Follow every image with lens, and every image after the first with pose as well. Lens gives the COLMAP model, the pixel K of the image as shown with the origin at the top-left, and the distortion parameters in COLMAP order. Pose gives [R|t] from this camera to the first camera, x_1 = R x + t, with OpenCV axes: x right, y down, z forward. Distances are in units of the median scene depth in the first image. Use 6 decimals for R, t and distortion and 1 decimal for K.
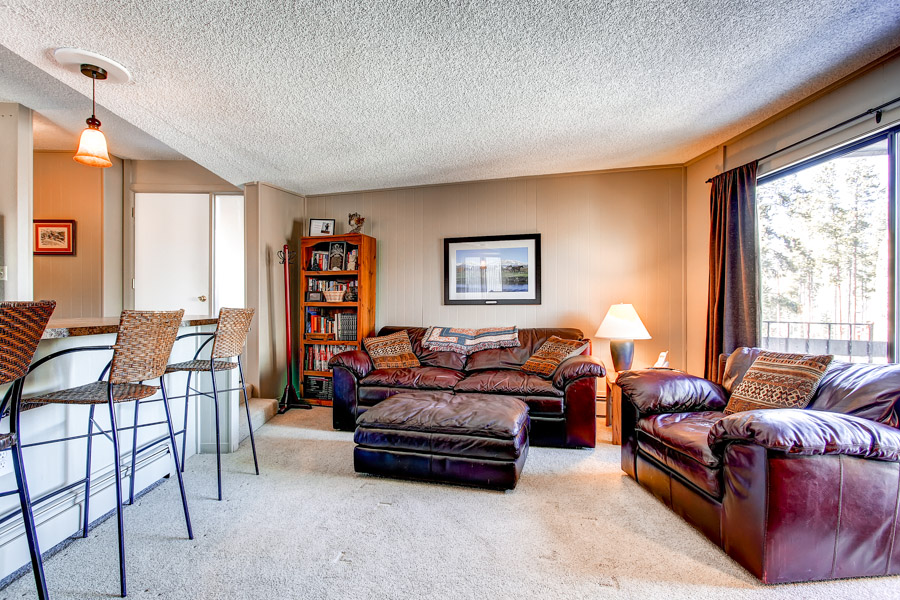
lens RADIAL K [[430.1, 0, 449.4], [0, 430.1, 305.5], [0, 0, 1]] dist [-0.003441, -0.000549]
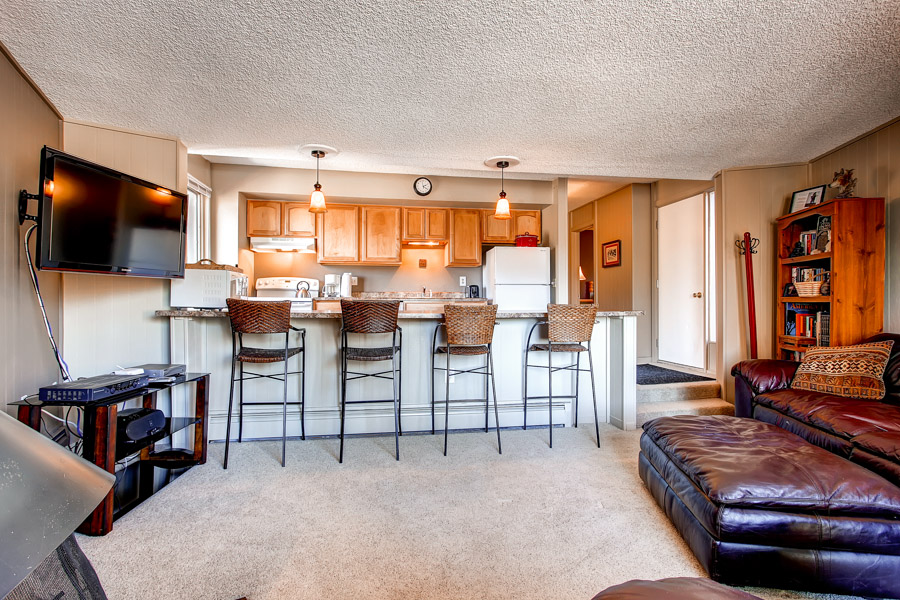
lens RADIAL K [[430.1, 0, 449.4], [0, 430.1, 305.5], [0, 0, 1]] dist [-0.003441, -0.000549]
pose [[0.120450, 0.005802, -0.992702, 0.406731], [0.004497, 0.999969, 0.006390, -0.000041], [0.992709, -0.005234, 0.120420, 0.282771]]
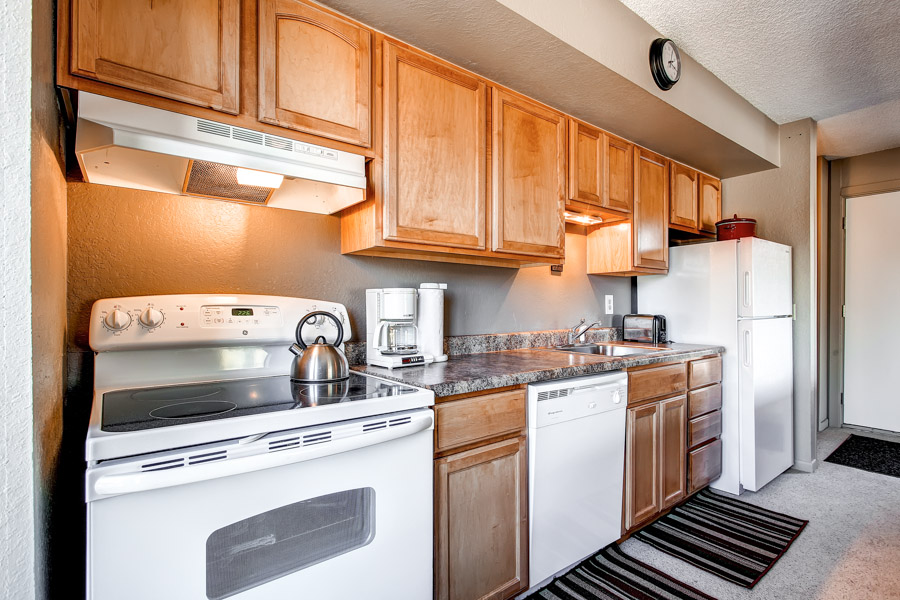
lens RADIAL K [[430.1, 0, 449.4], [0, 430.1, 305.5], [0, 0, 1]] dist [-0.003441, -0.000549]
pose [[0.569940, -0.002159, -0.821684, -0.511993], [0.003714, 0.999993, -0.000051, -0.065842], [0.821678, -0.003022, 0.569944, -0.076837]]
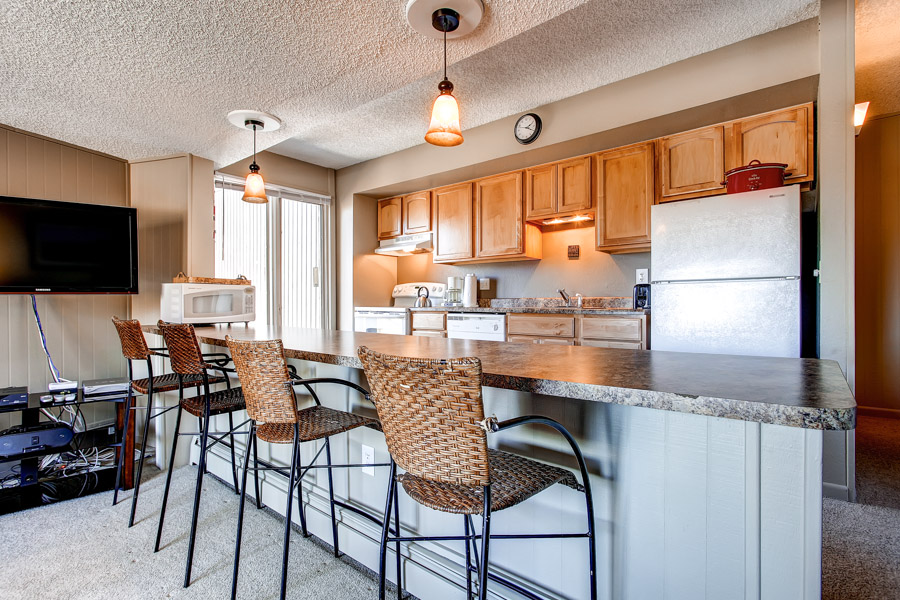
lens RADIAL K [[430.1, 0, 449.4], [0, 430.1, 305.5], [0, 0, 1]] dist [-0.003441, -0.000549]
pose [[-0.675268, 0.002289, -0.737569, -0.130961], [0.002906, 0.999996, 0.000442, -0.018393], [0.737567, -0.001845, -0.675272, 0.739033]]
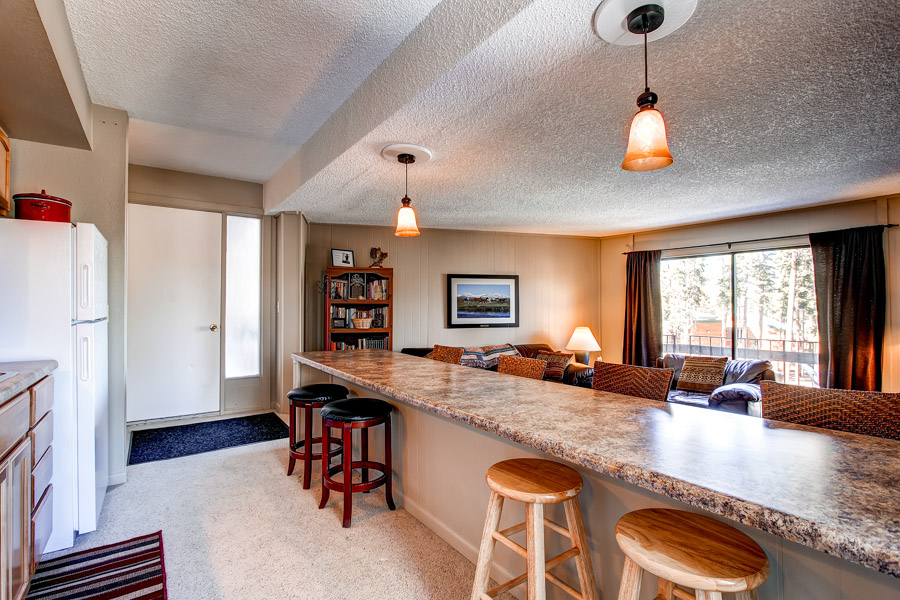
lens RADIAL K [[427.3, 0, 450.0], [0, 427.3, 300.0], [0, 0, 1]] dist [-0.000218, -0.000474]
pose [[0.845425, 0.008479, 0.534028, -0.661405], [-0.001416, 0.999906, -0.013634, -0.065774], [-0.534093, 0.010770, 0.845357, -0.032487]]
